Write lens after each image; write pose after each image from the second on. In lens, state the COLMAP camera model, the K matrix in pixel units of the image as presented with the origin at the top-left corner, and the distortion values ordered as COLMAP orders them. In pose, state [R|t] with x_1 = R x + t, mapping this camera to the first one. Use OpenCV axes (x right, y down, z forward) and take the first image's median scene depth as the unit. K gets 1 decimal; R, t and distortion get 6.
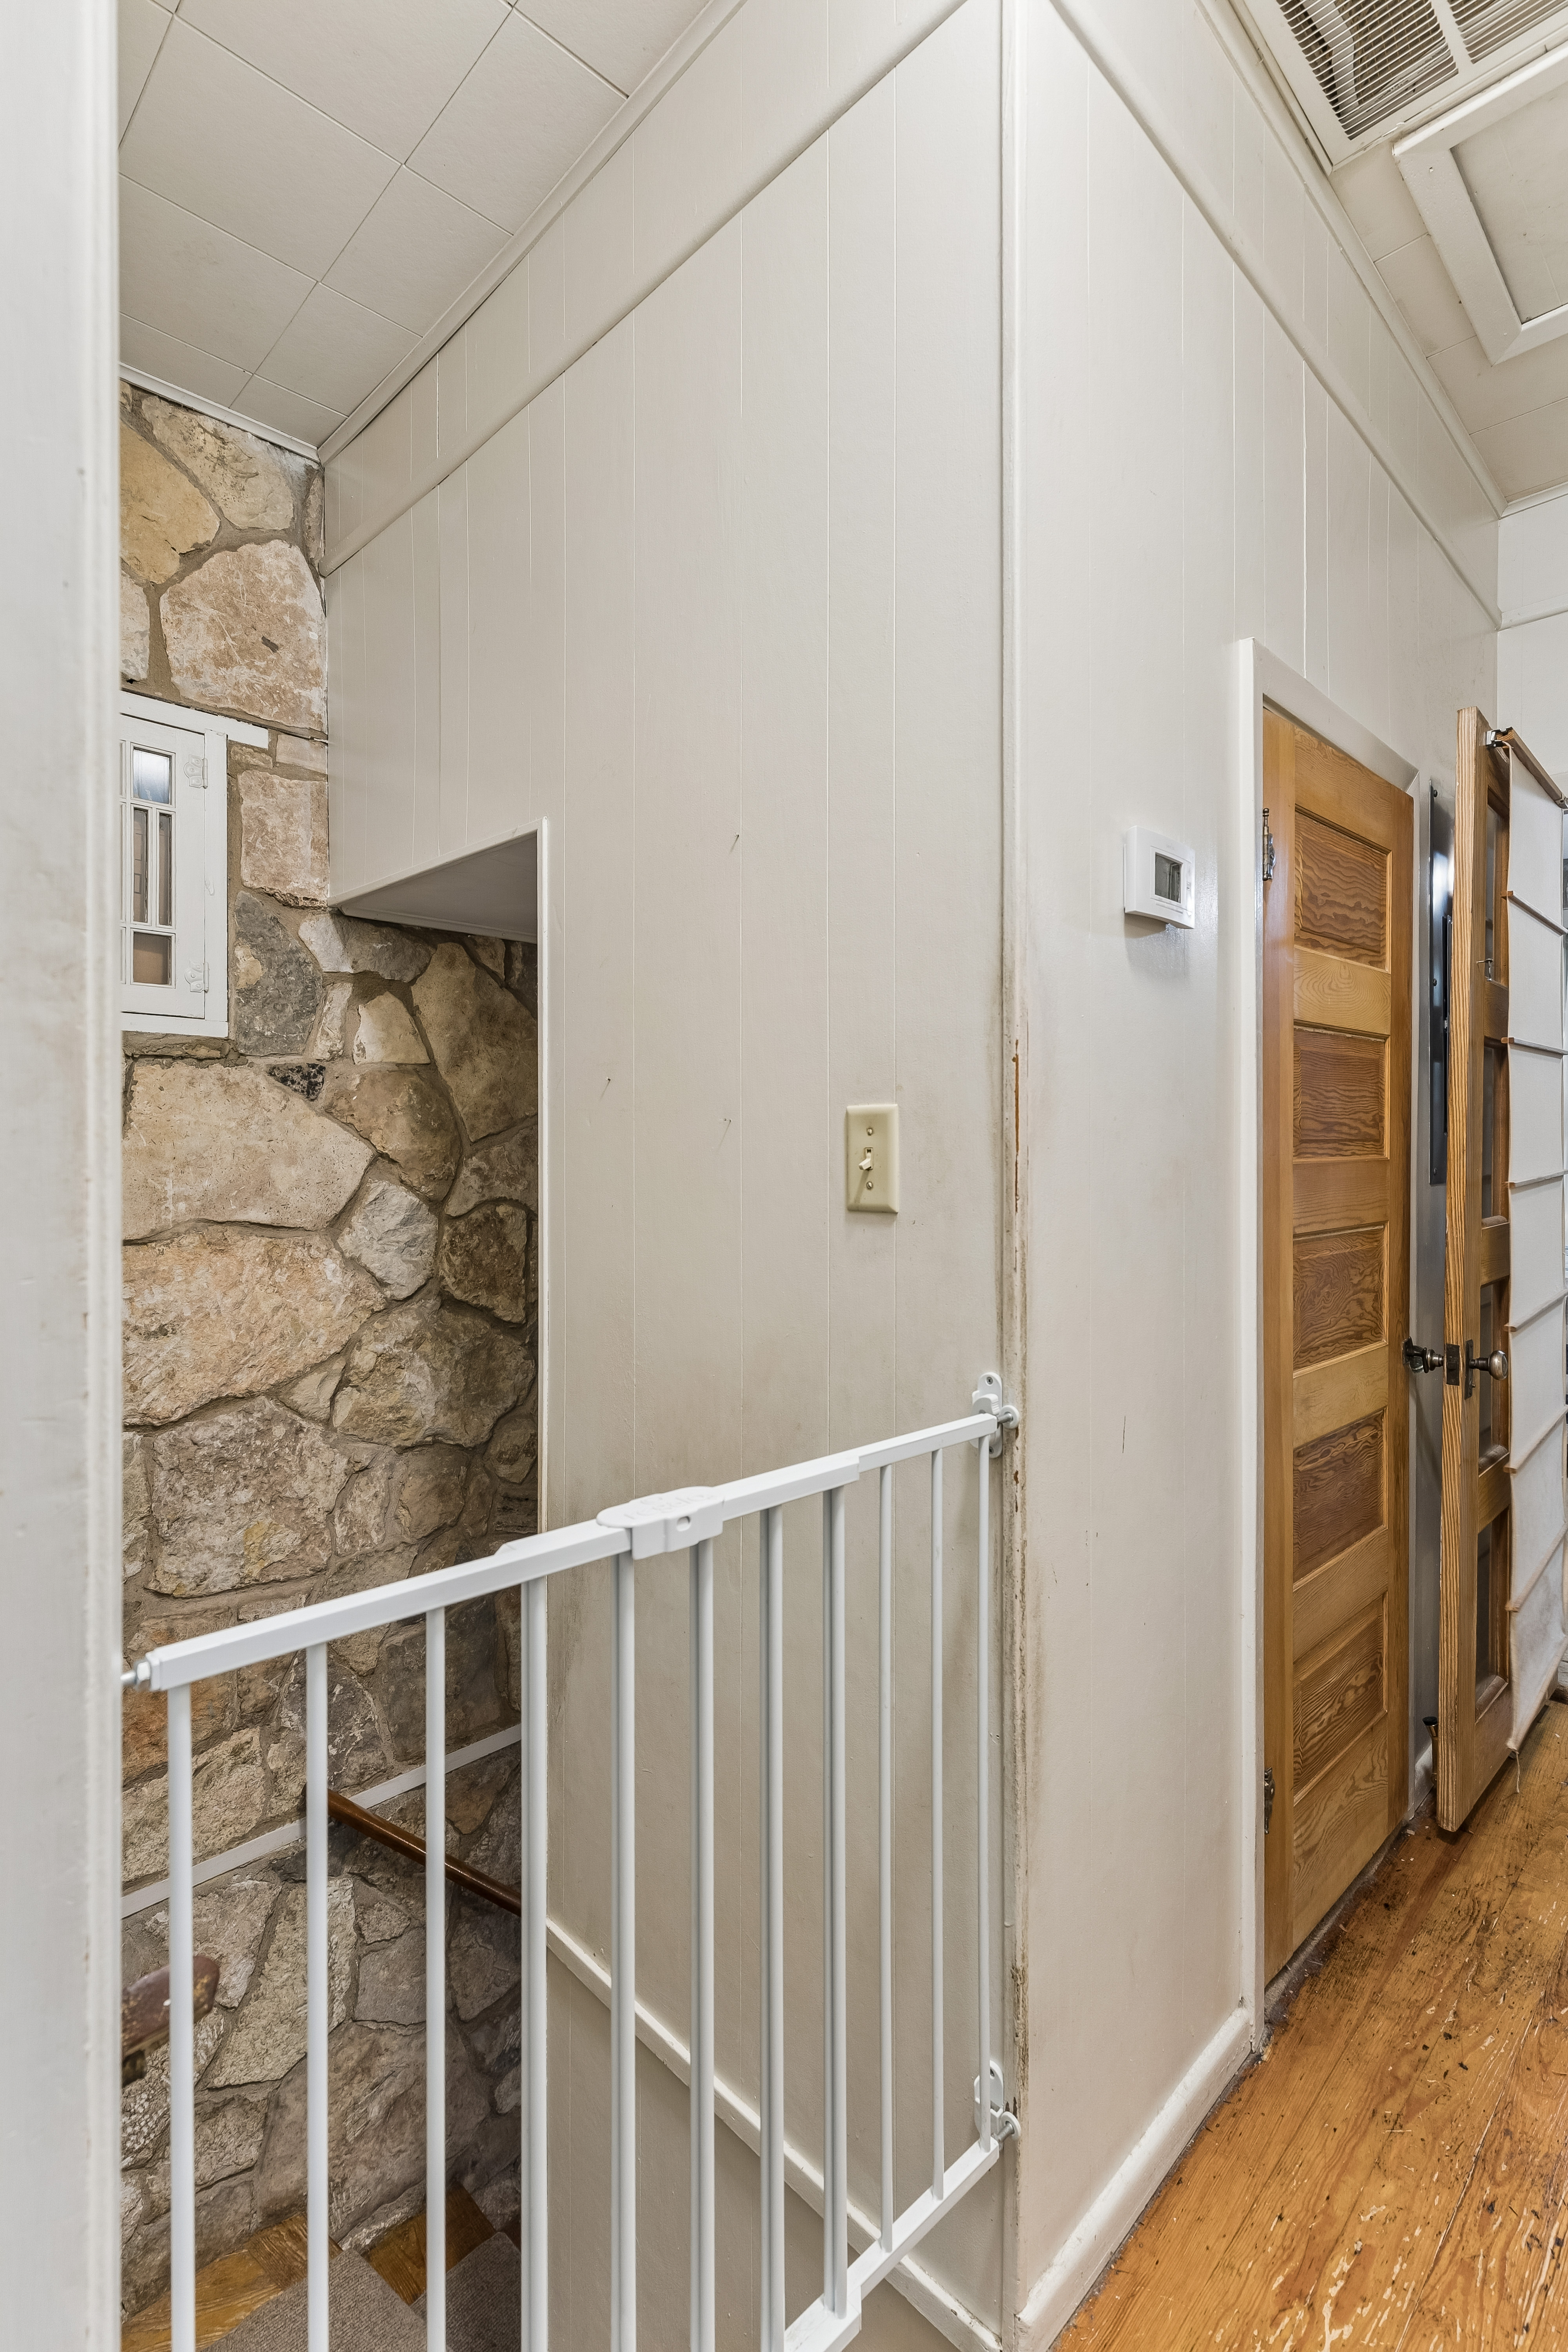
lens RADIAL K [[1068.6, 0, 778.4], [0, 1068.6, 1166.0], [0, 0, 1]] dist [0.005723, -0.001780]
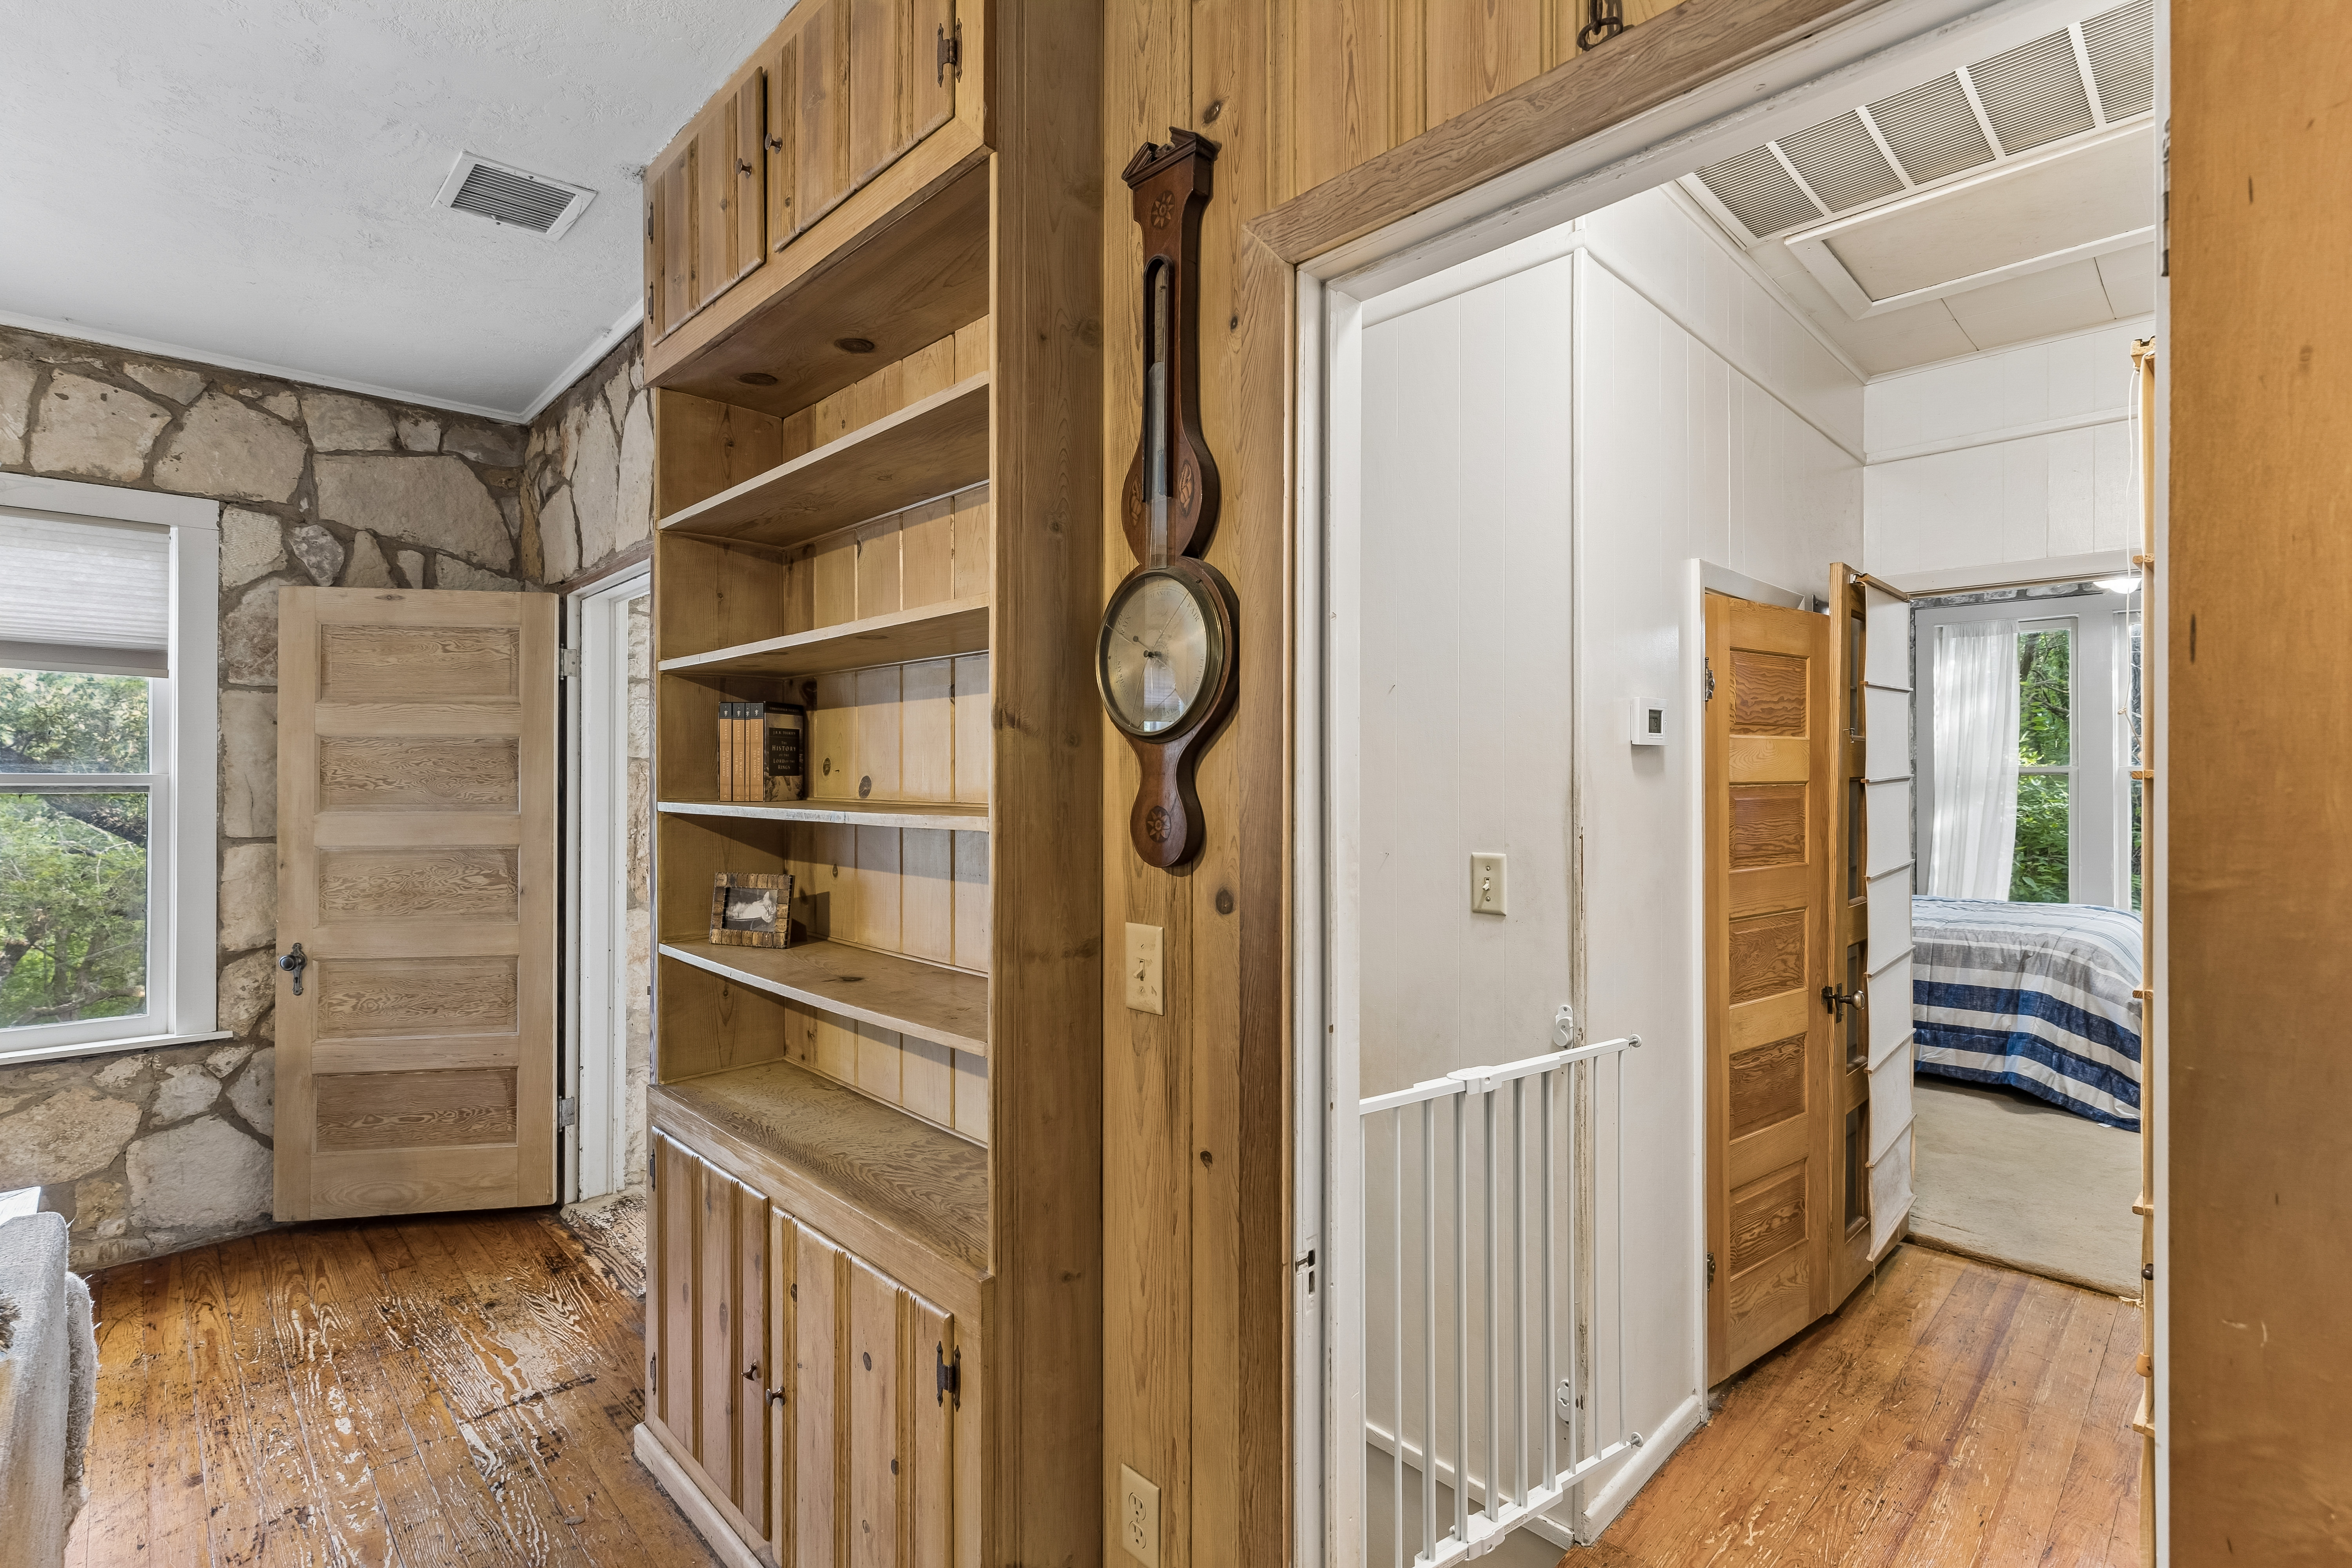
lens RADIAL K [[1068.6, 0, 1165.3], [0, 1068.6, 787.6], [0, 0, 1]] dist [0.005723, -0.001780]
pose [[0.999963, 0.001269, -0.008484, -0.358481], [-0.001323, 0.999979, -0.006337, -0.127288], [0.008476, 0.006348, 0.999944, -0.639860]]
